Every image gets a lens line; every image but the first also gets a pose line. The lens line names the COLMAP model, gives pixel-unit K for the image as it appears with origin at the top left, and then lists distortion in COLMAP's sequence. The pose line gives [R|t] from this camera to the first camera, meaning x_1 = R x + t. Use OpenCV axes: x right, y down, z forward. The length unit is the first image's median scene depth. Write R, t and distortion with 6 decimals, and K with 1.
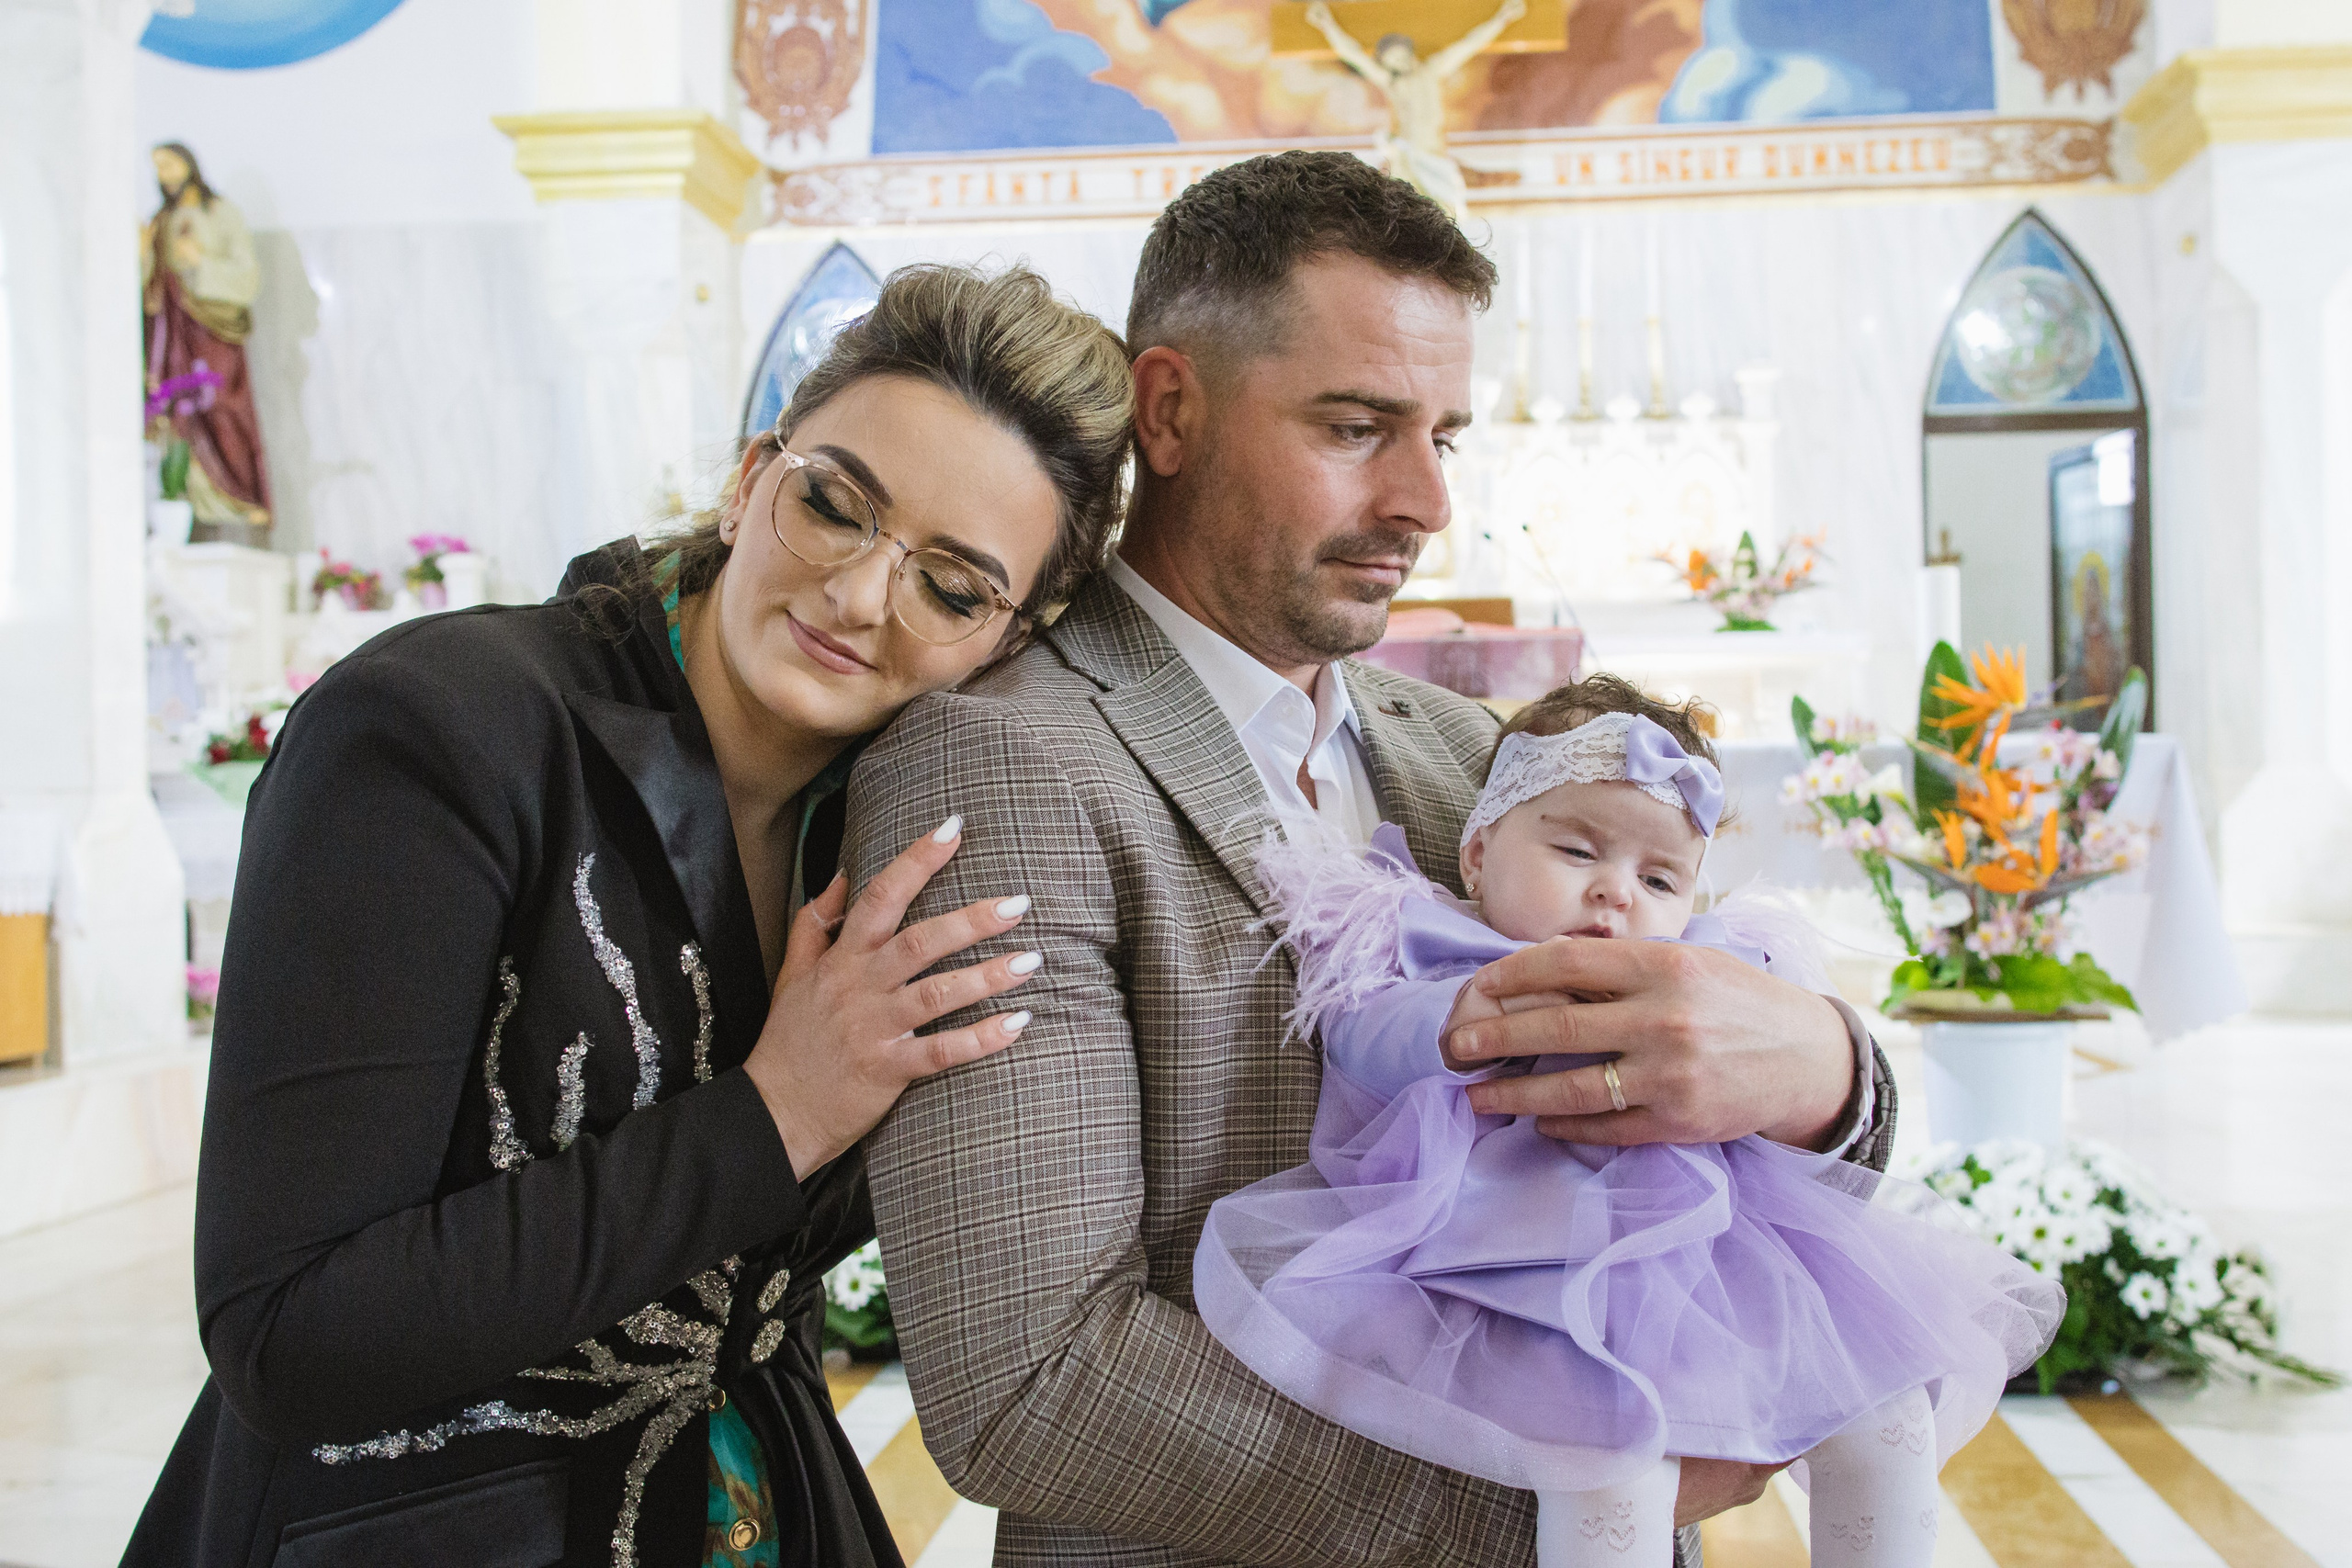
lens RADIAL K [[2604.8, 0, 1176.0], [0, 2604.8, 784.0], [0, 0, 1]] dist [0.010323, 0.034026]
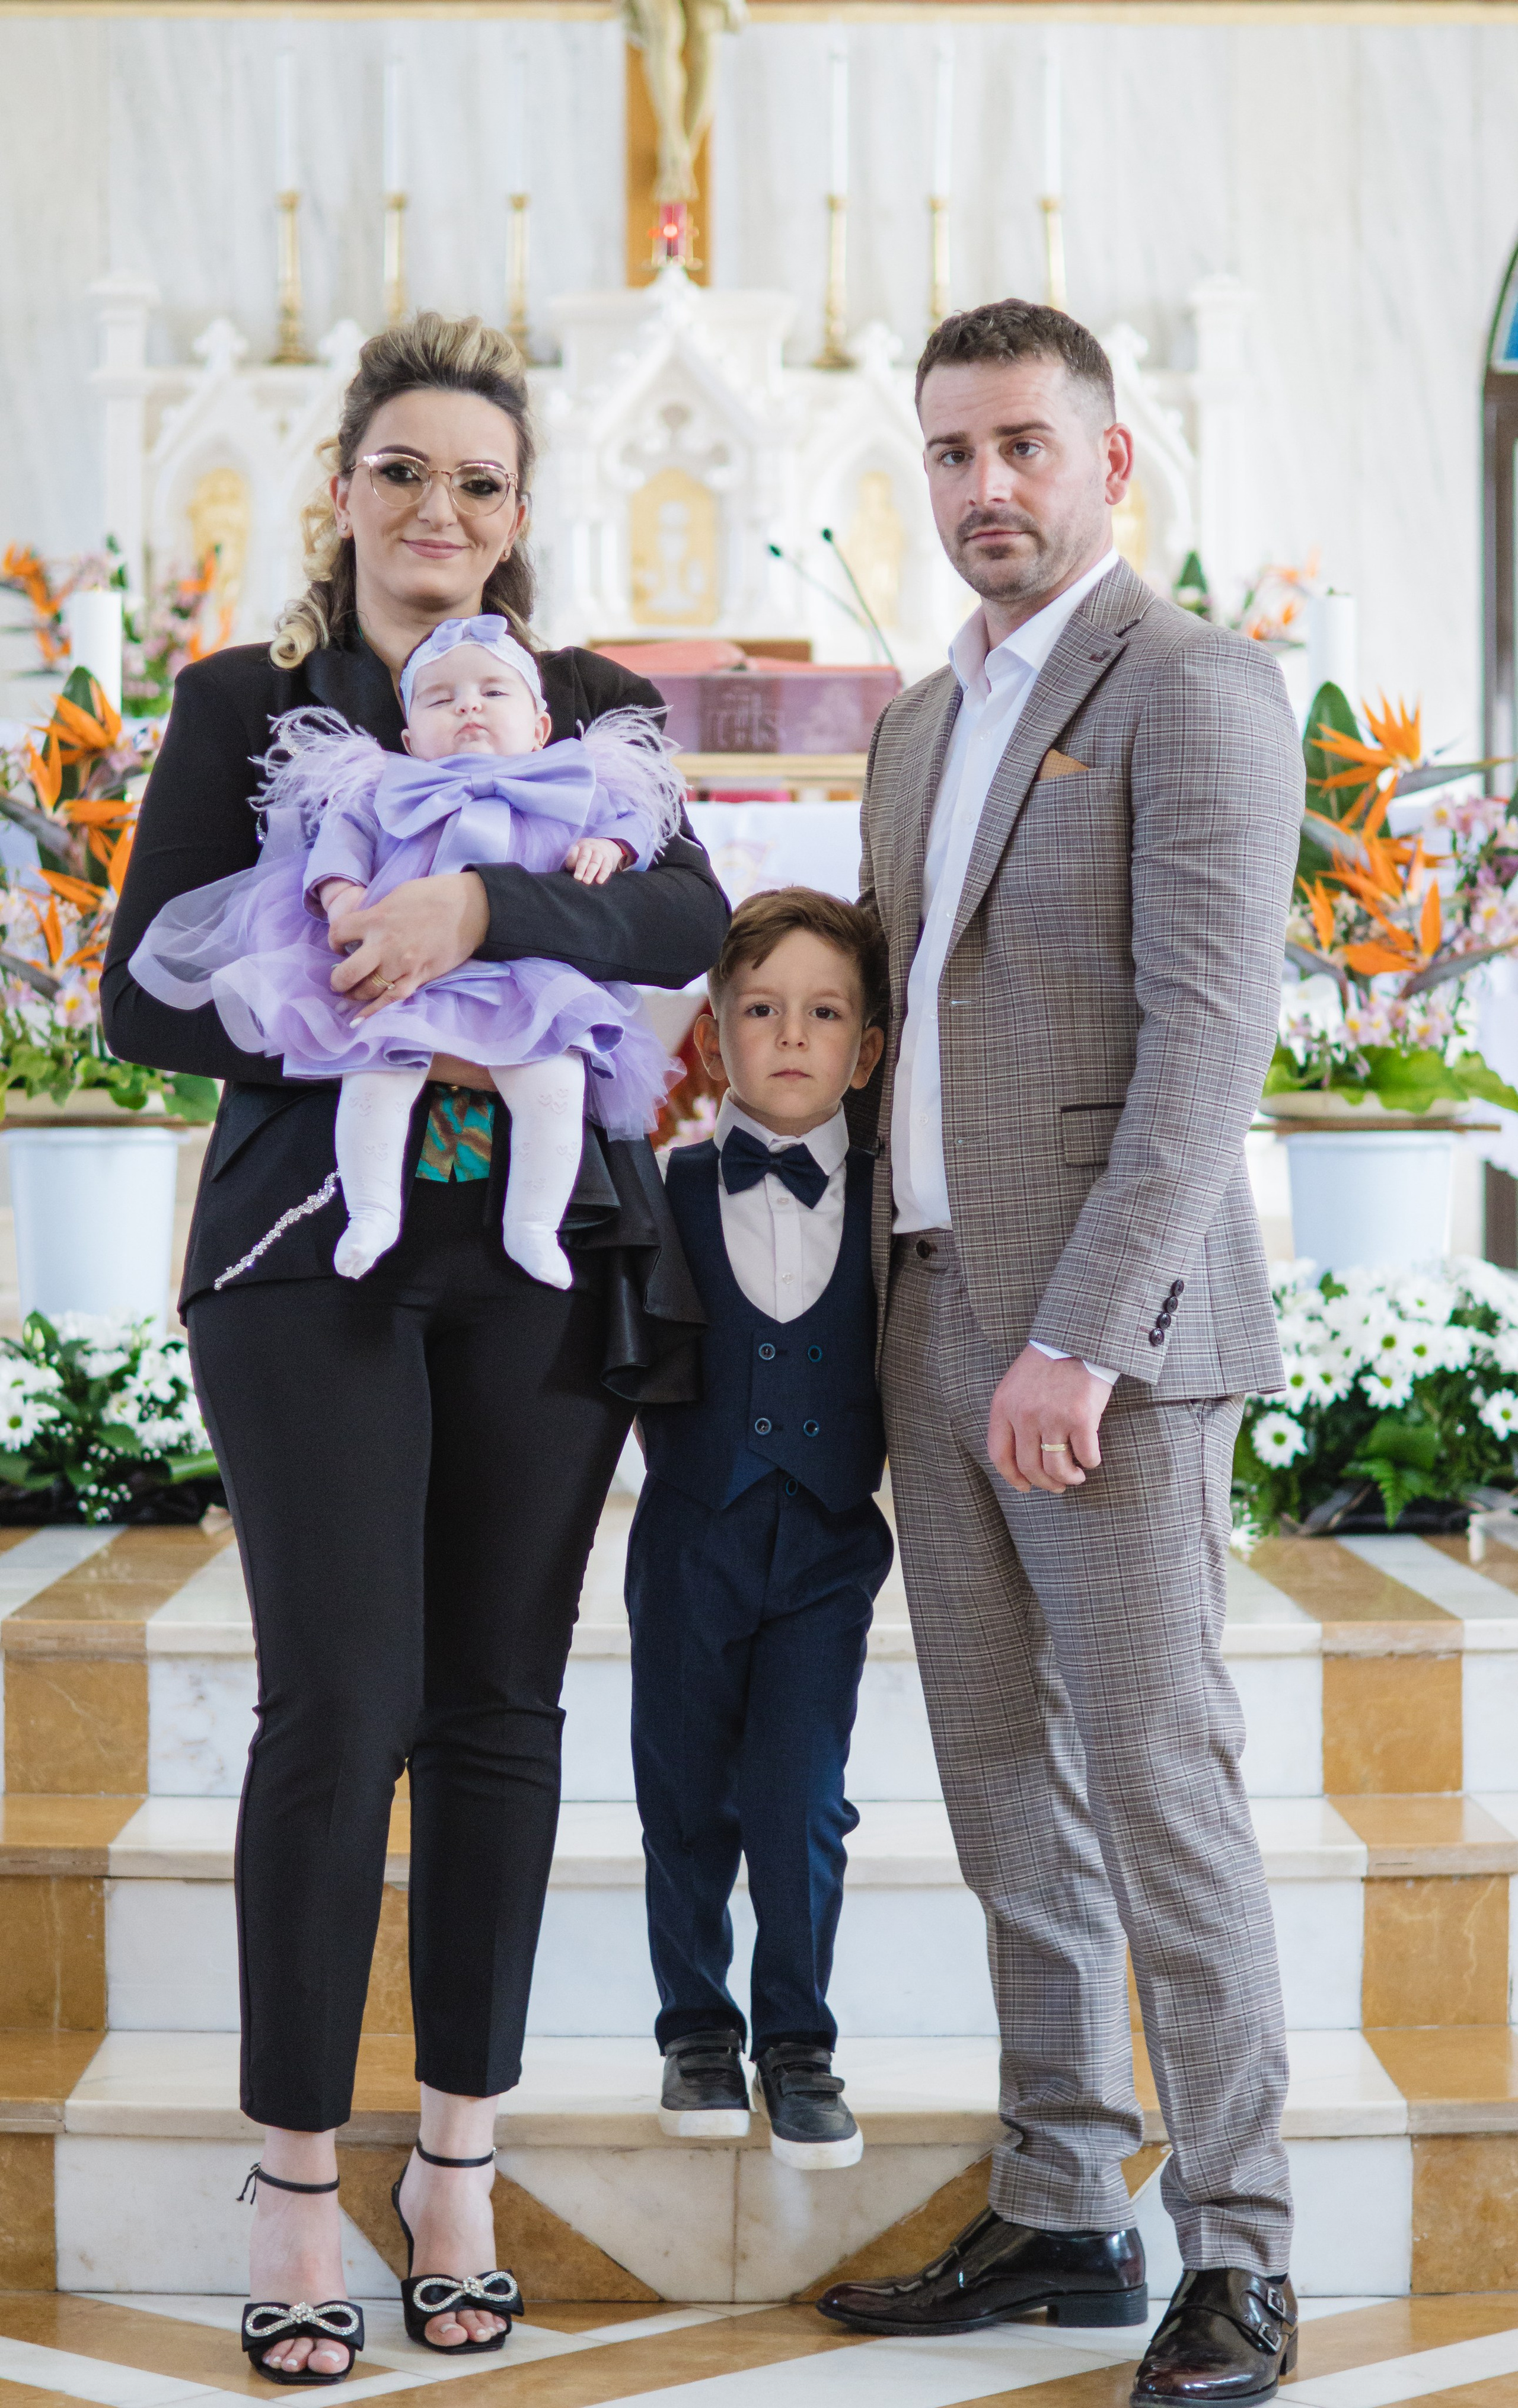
lens RADIAL K [[5743.1, 0, 759.0], [0, 5743.1, 1204.0], [0, 0, 1]] dist [0.090785, 0.289942]
pose [[0.992929, 0.010664, 0.118227, -0.042857], [-0.012520, 0.999810, 0.014963, 0.037699], [-0.118045, -0.016337, 0.992874, -0.347884]]
